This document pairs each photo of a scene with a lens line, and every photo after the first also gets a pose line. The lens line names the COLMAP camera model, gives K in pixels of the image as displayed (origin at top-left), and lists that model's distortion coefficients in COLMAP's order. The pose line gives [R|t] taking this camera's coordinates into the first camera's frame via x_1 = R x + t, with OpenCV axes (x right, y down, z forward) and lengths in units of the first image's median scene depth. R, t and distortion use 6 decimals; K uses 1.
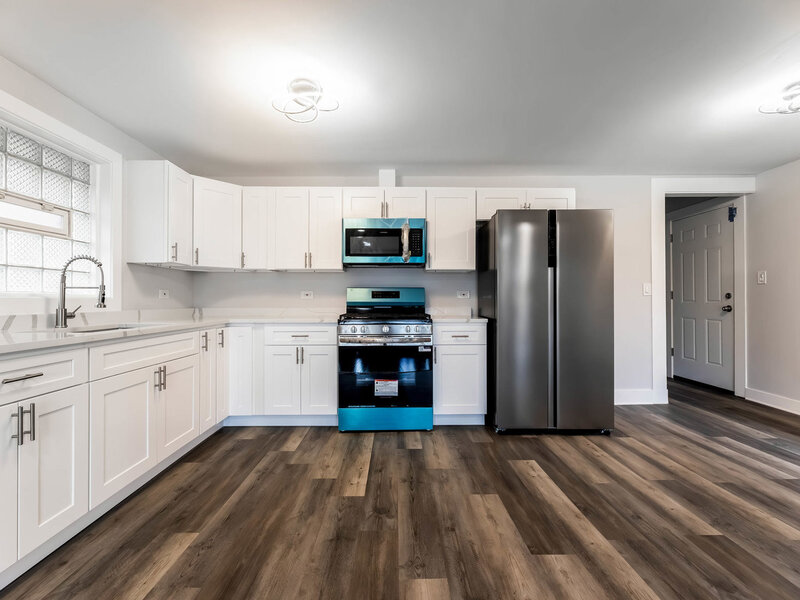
lens RADIAL K [[361.6, 0, 394.3], [0, 361.6, 299.1], [0, 0, 1]] dist [-0.001523, -0.000171]
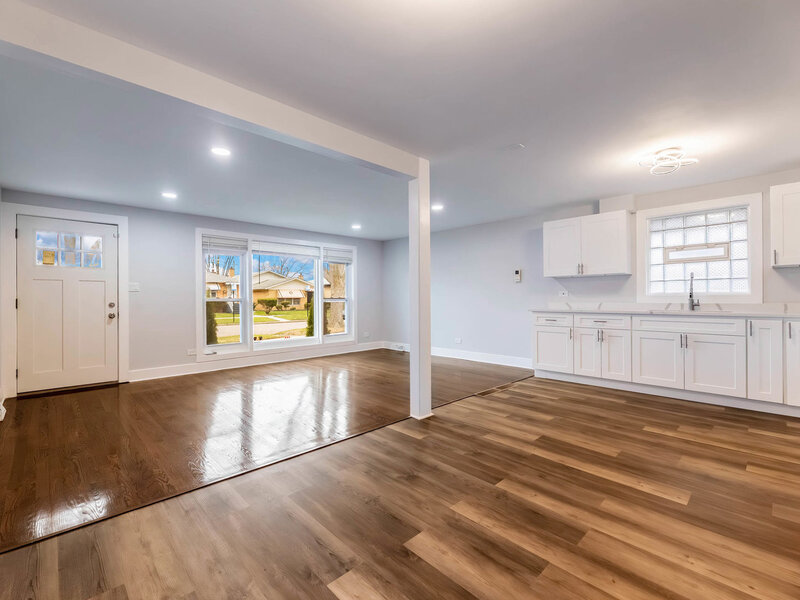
lens RADIAL K [[361.6, 0, 394.3], [0, 361.6, 299.1], [0, 0, 1]] dist [-0.001523, -0.000171]
pose [[-0.728255, 0.010609, -0.685224, 1.239747], [0.012676, 0.999918, 0.002010, -0.005525], [0.685189, -0.007222, -0.728330, 1.028859]]
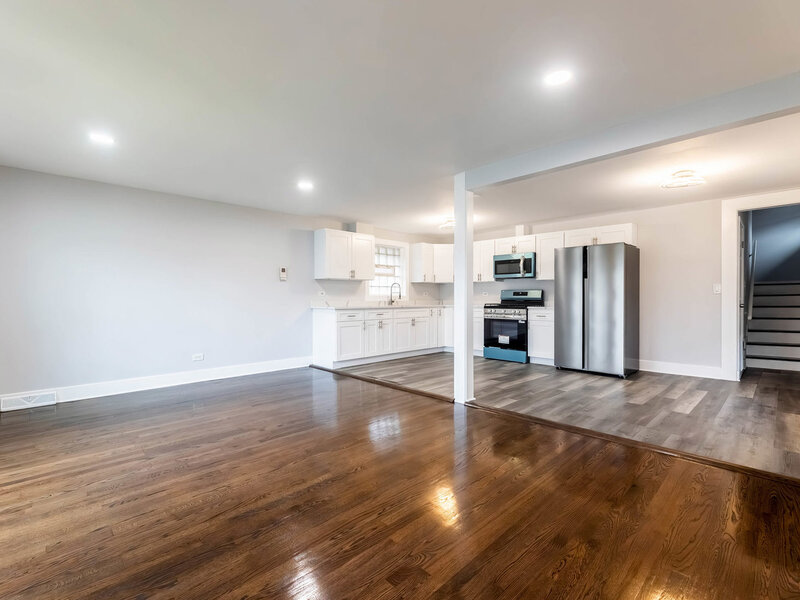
lens RADIAL K [[371.7, 0, 395.9], [0, 371.7, 299.8], [0, 0, 1]] dist [-0.002320, -0.000417]
pose [[0.689377, 0.006835, -0.724370, 1.190760], [0.002292, 0.999930, 0.011617, -0.006076], [0.724399, -0.009669, 0.689313, -0.990348]]
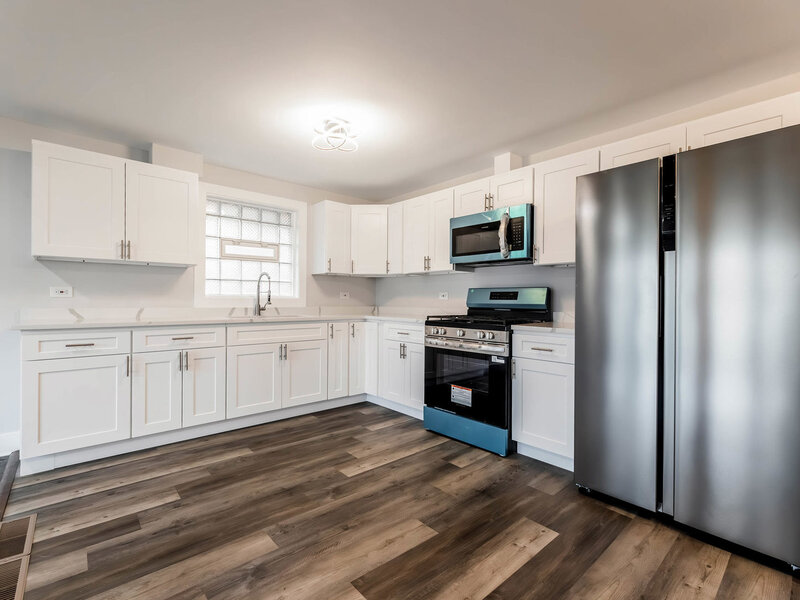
lens RADIAL K [[371.7, 0, 395.9], [0, 371.7, 299.8], [0, 0, 1]] dist [-0.002320, -0.000417]
pose [[0.655707, 0.007648, -0.754976, 0.648671], [-0.005227, 0.999971, 0.005590, -0.007281], [0.754997, 0.000281, 0.655728, 0.264452]]
